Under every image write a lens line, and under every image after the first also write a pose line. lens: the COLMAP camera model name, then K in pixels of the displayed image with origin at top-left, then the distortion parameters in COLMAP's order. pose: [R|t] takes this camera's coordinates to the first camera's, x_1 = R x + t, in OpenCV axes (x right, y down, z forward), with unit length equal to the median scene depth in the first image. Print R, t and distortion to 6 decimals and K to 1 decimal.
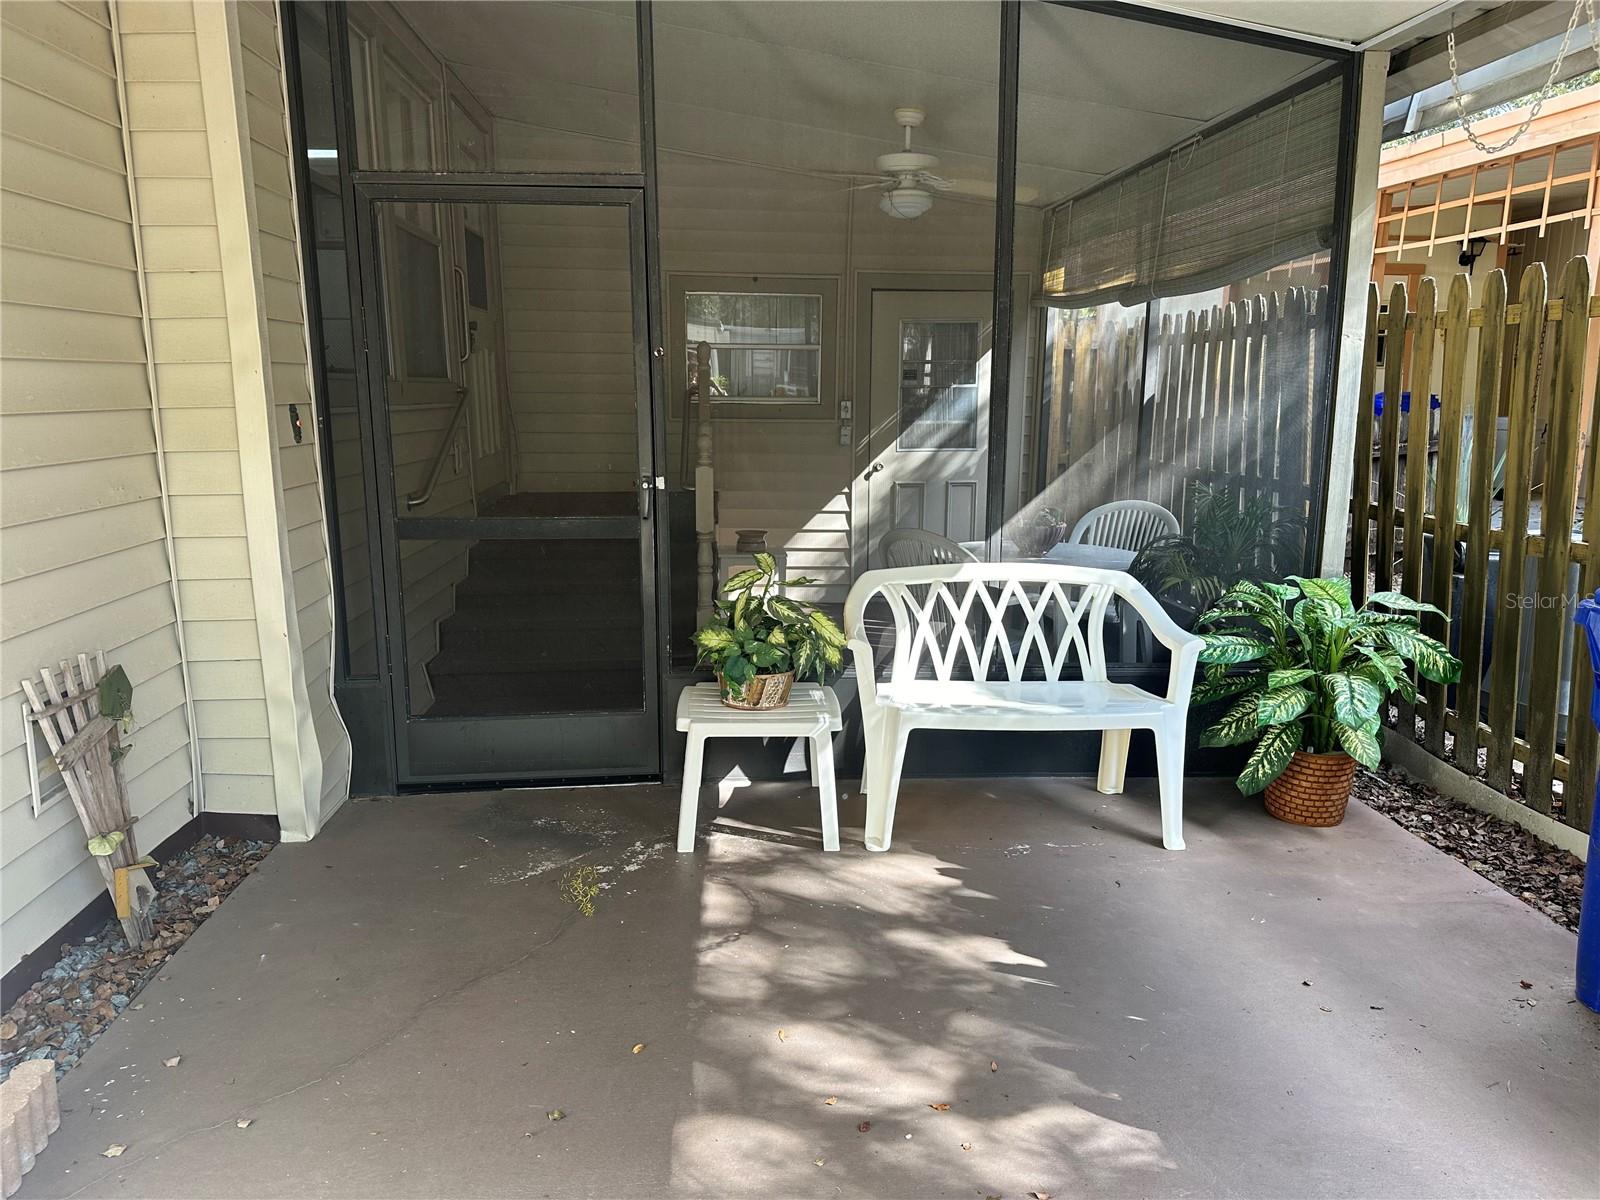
lens RADIAL K [[1129.3, 0, 802.6], [0, 1129.3, 597.3], [0, 0, 1]] dist [0.006772, 0.000837]
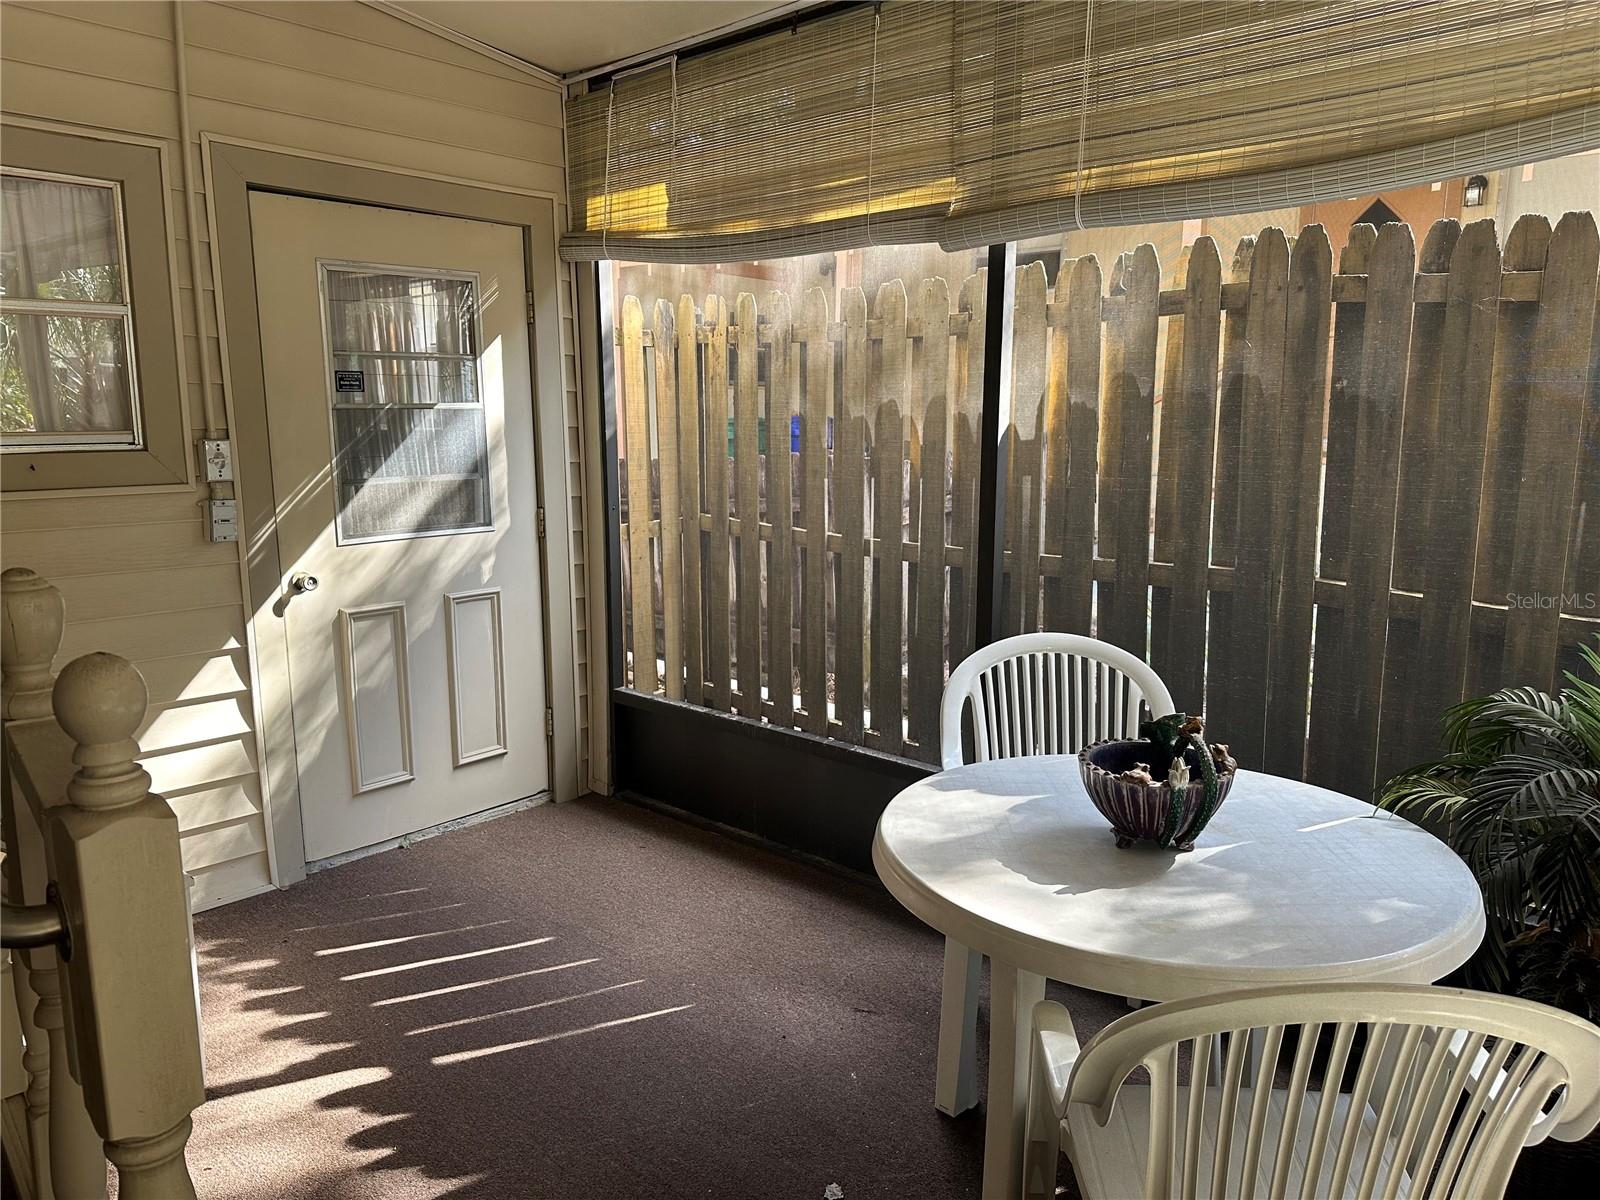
lens RADIAL K [[1129.3, 0, 799.8], [0, 1129.3, 592.6], [0, 0, 1]] dist [0.006772, 0.000837]
pose [[0.700147, -0.117781, 0.704217, -0.113147], [0.138124, 0.990012, 0.028255, -0.097283], [-0.700511, 0.077487, 0.709423, 0.540470]]
